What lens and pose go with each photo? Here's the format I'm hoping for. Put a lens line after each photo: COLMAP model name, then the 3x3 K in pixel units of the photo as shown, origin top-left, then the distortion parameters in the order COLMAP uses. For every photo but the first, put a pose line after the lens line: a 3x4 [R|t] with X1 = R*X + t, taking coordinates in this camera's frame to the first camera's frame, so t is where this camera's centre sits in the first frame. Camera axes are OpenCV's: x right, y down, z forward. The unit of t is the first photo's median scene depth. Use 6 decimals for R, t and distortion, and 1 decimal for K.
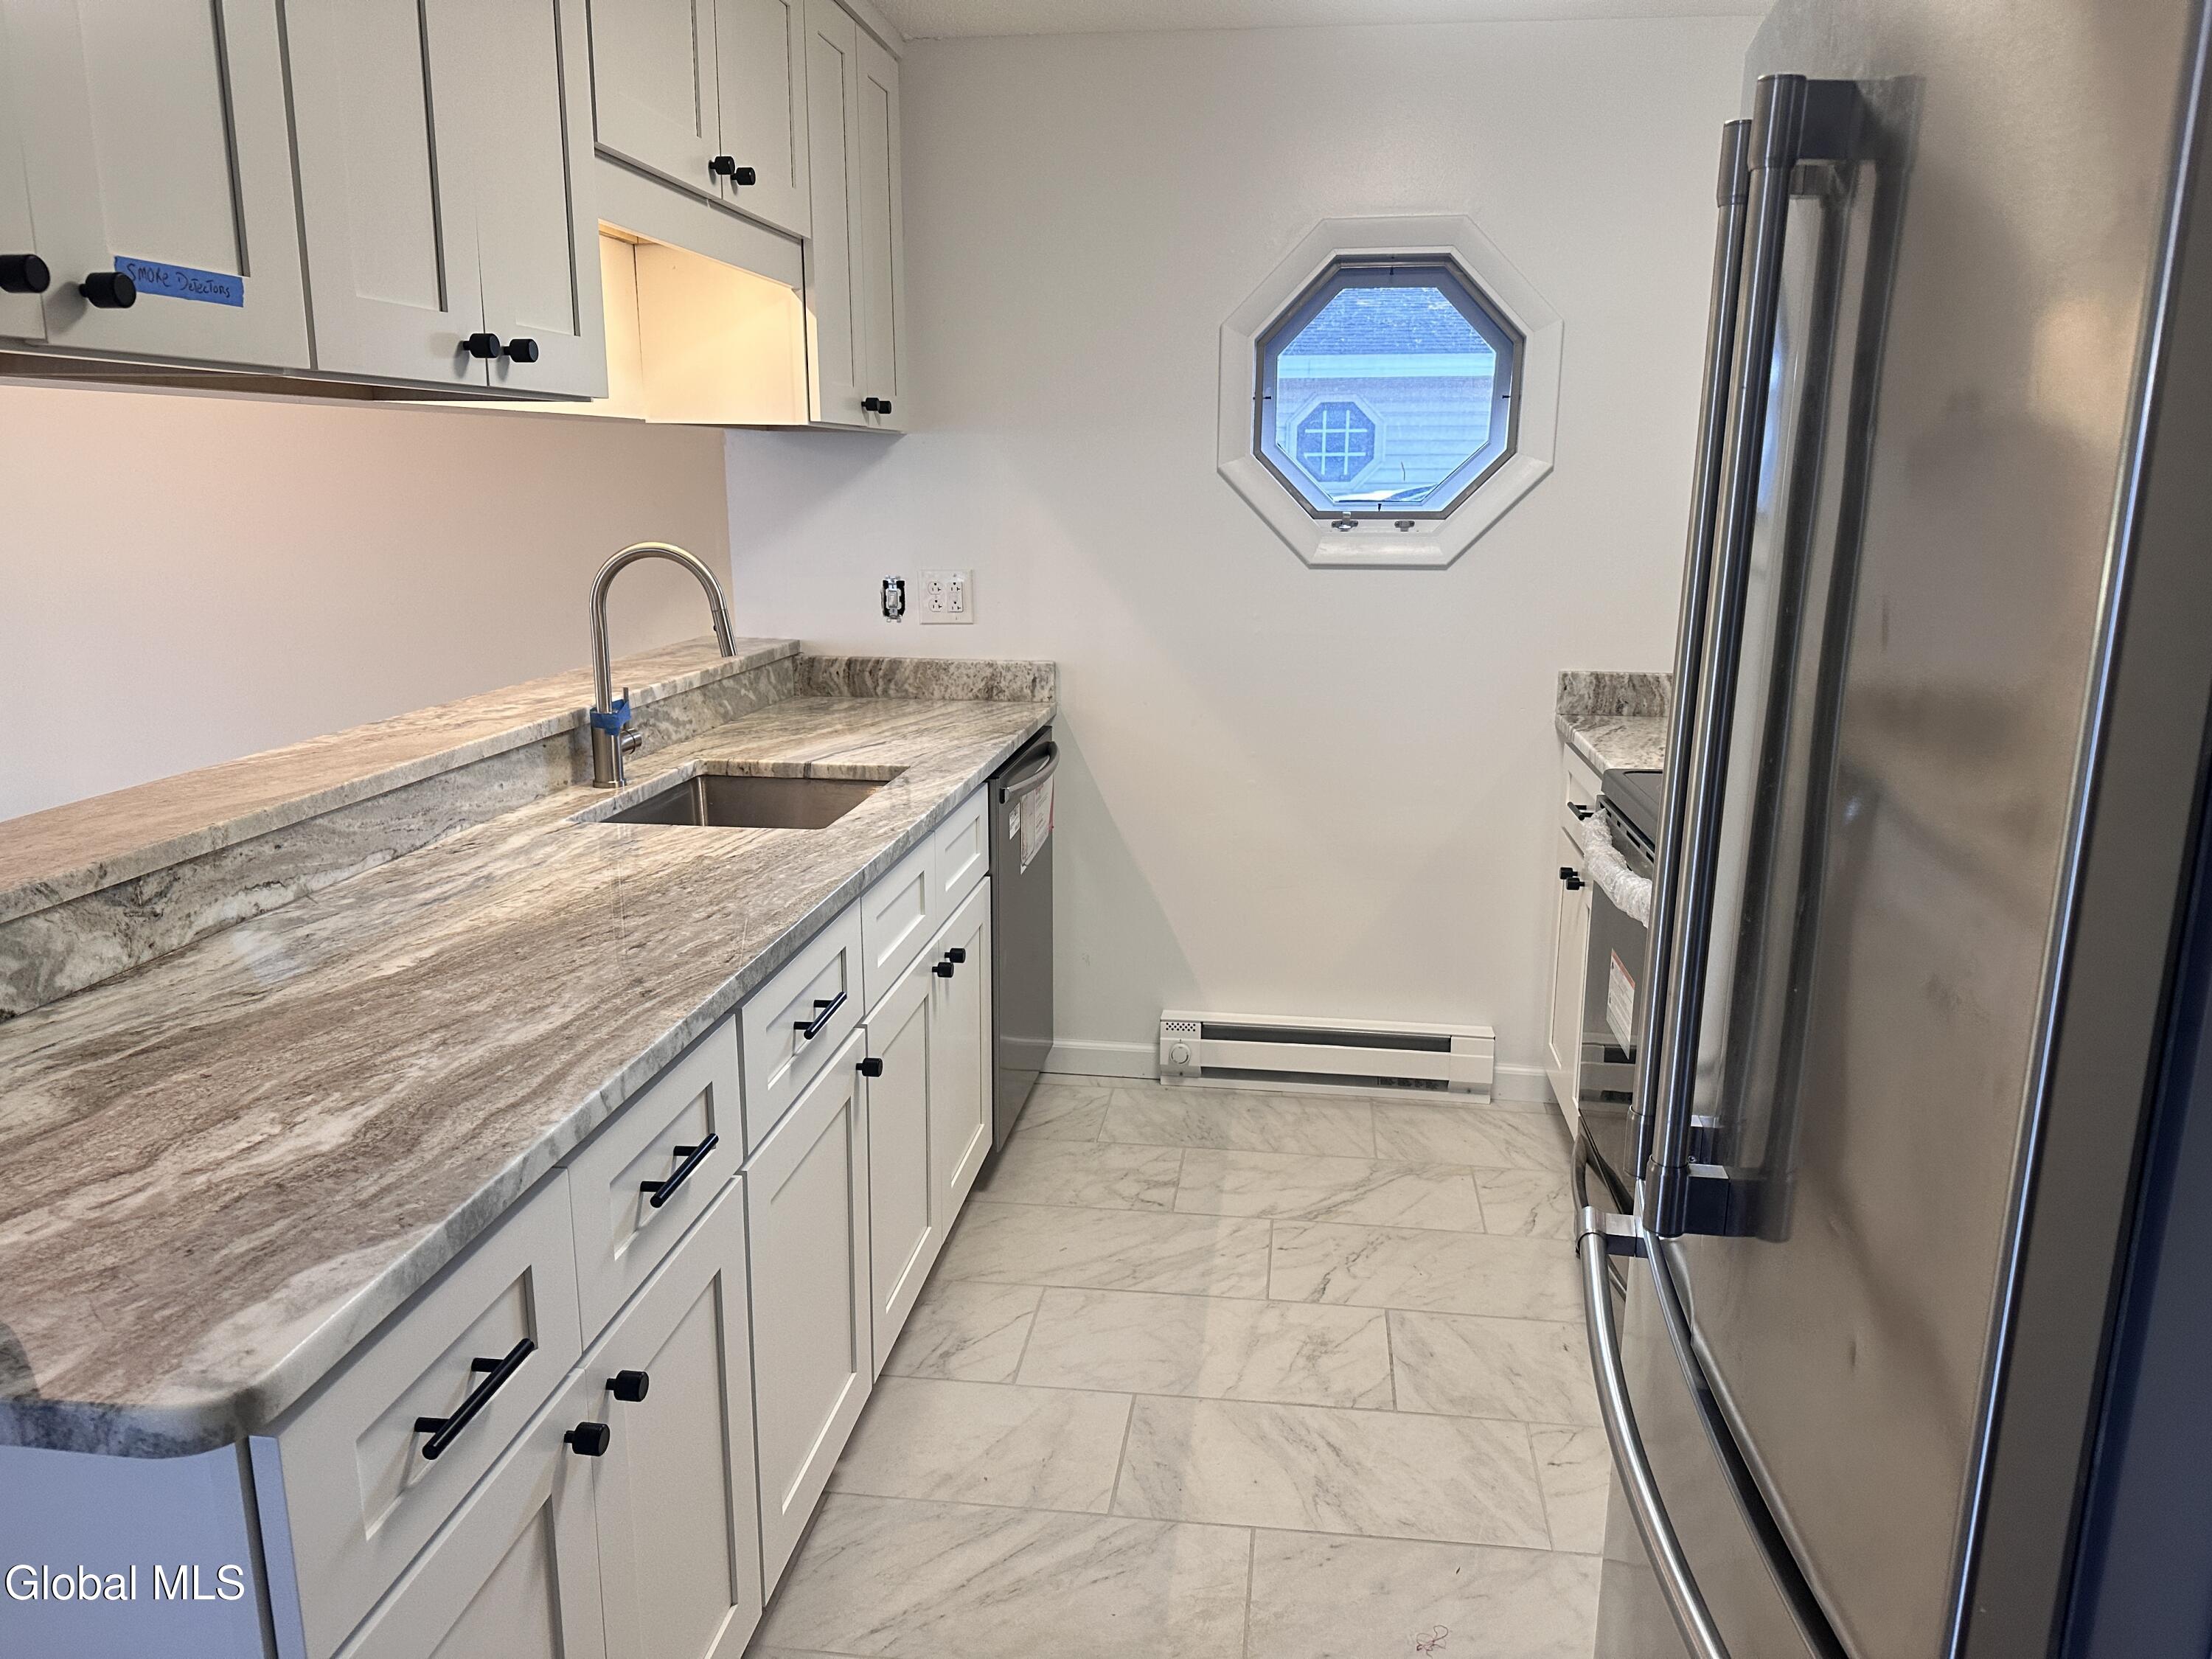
lens RADIAL K [[1547.0, 0, 1123.1], [0, 1547.0, 822.1], [0, 0, 1]] dist [0.071363, -0.112835]
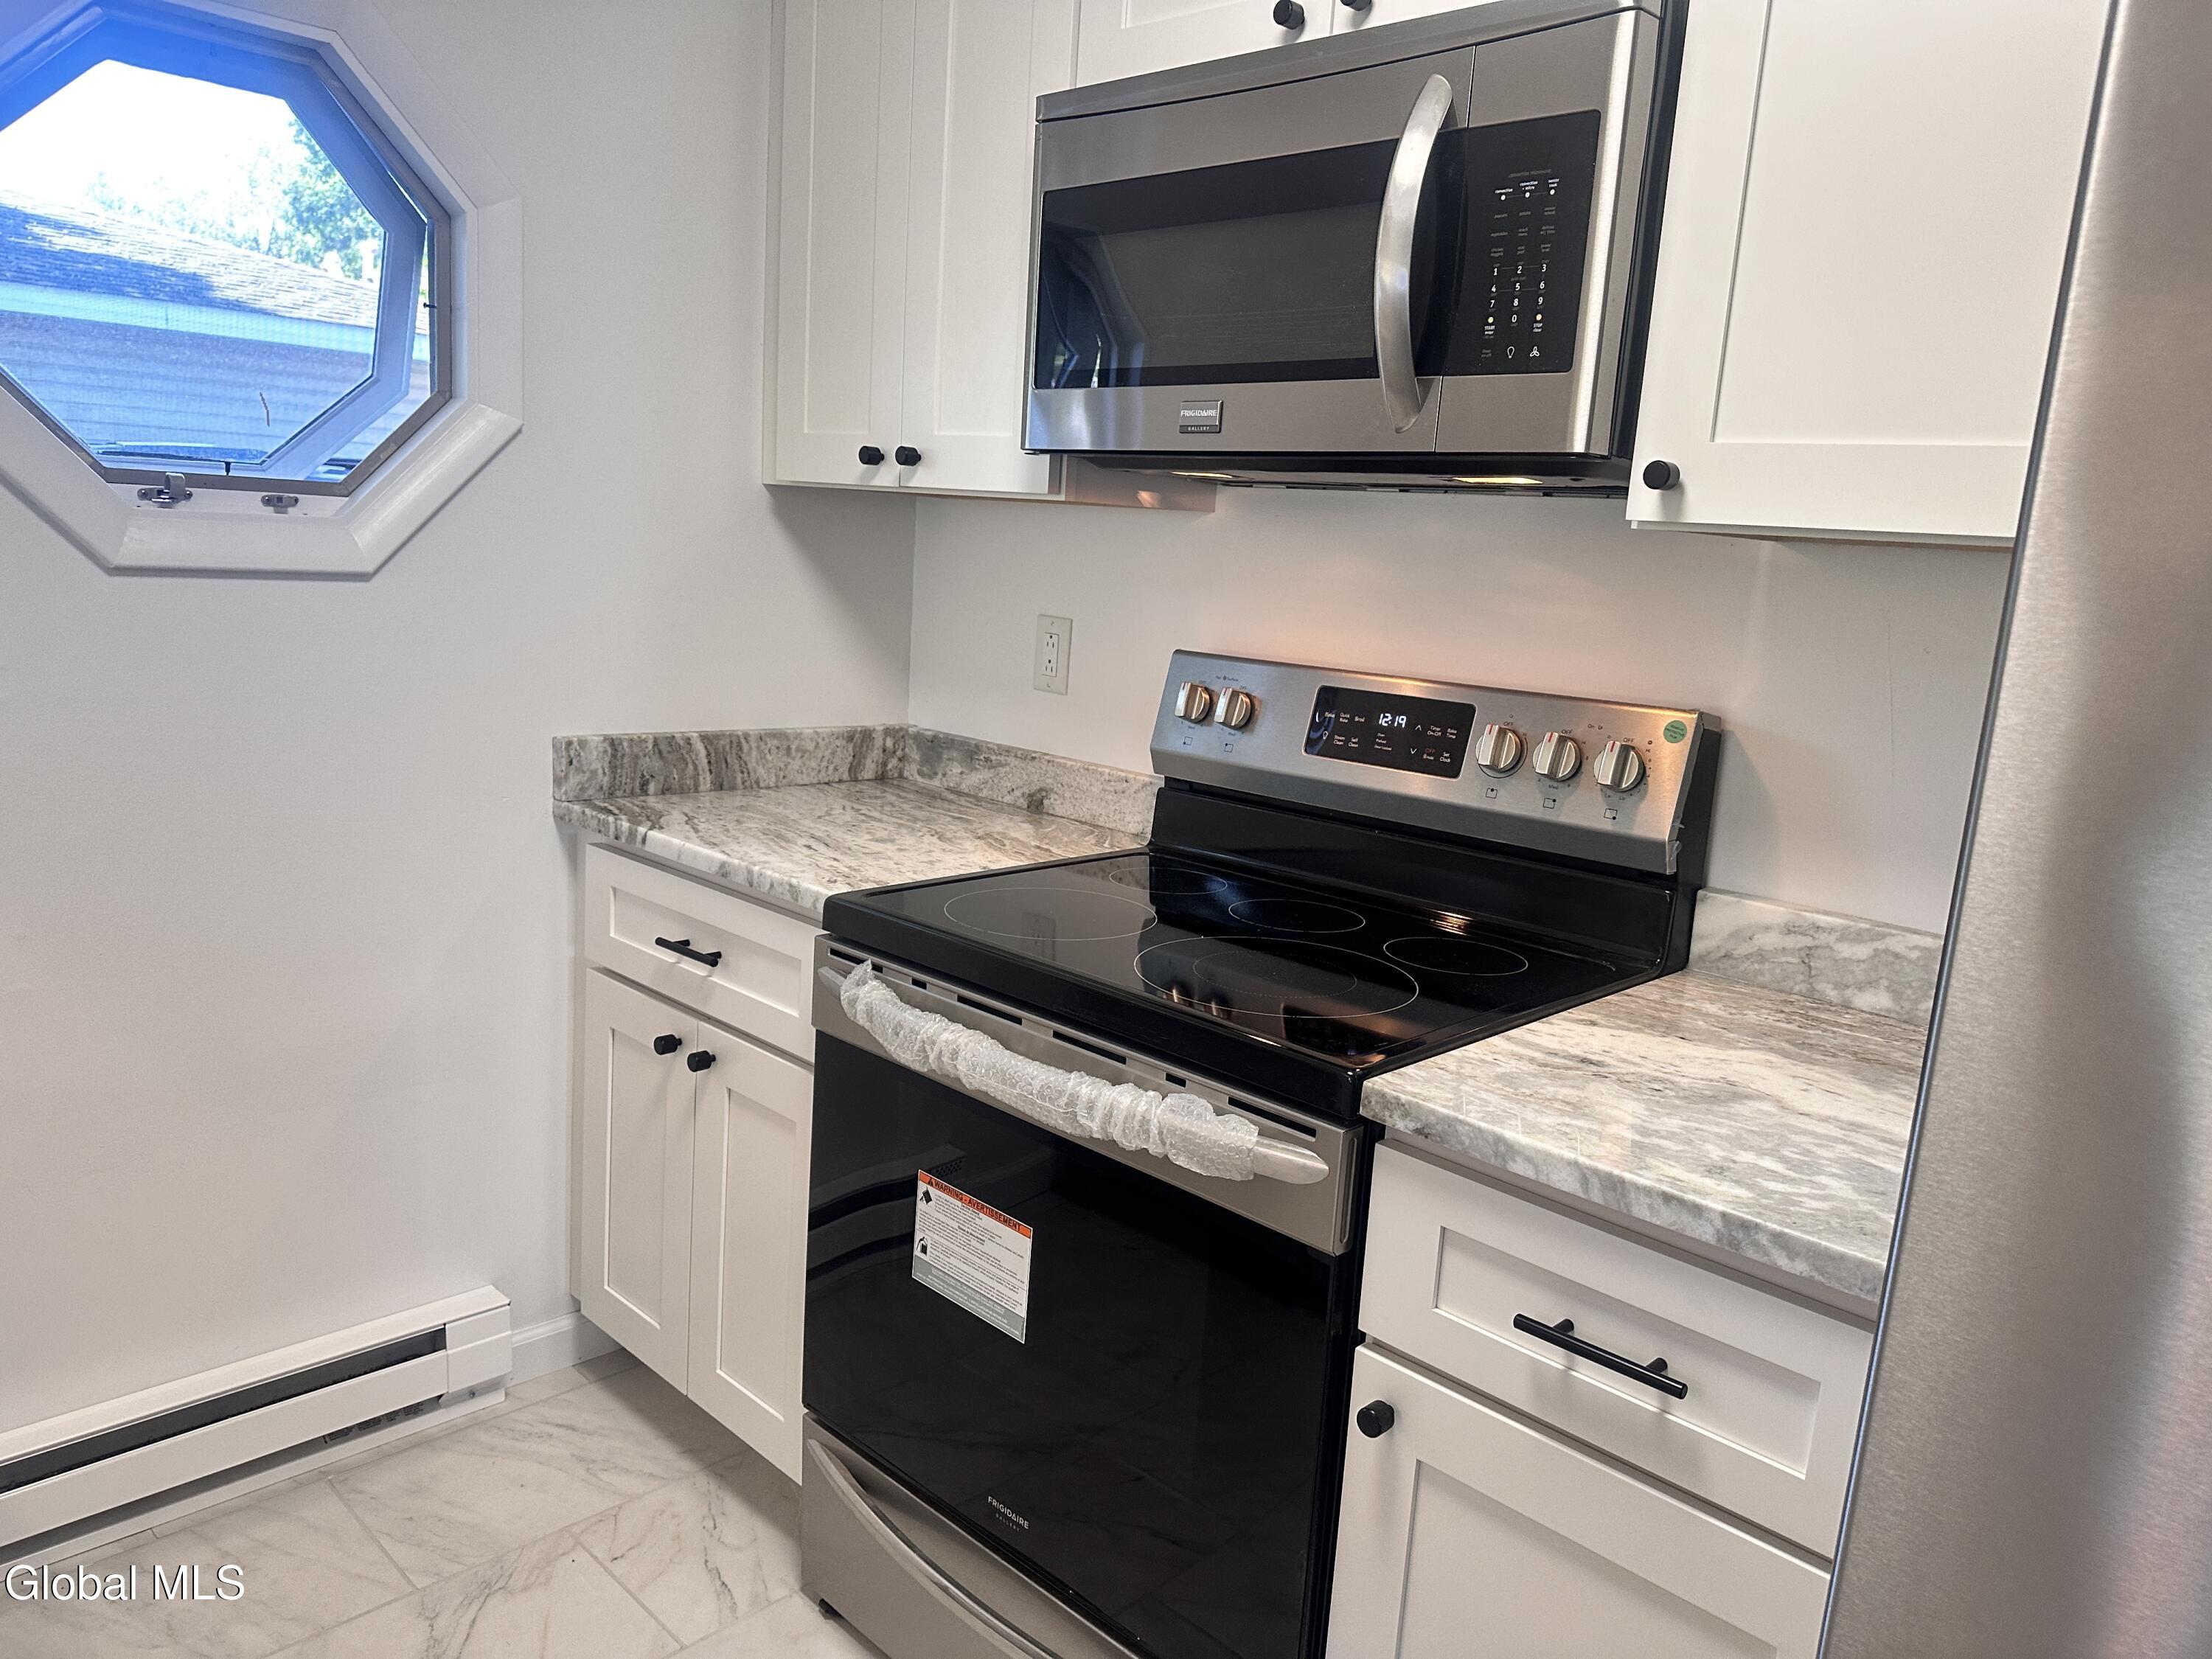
lens RADIAL K [[1547.0, 0, 1083.7], [0, 1547.0, 838.4], [0, 0, 1]] dist [0.071363, -0.112835]
pose [[0.609267, -0.119659, 0.783885, -0.127534], [0.110723, 0.991702, 0.065324, -0.085571], [-0.785197, 0.046994, 0.617460, 0.487854]]
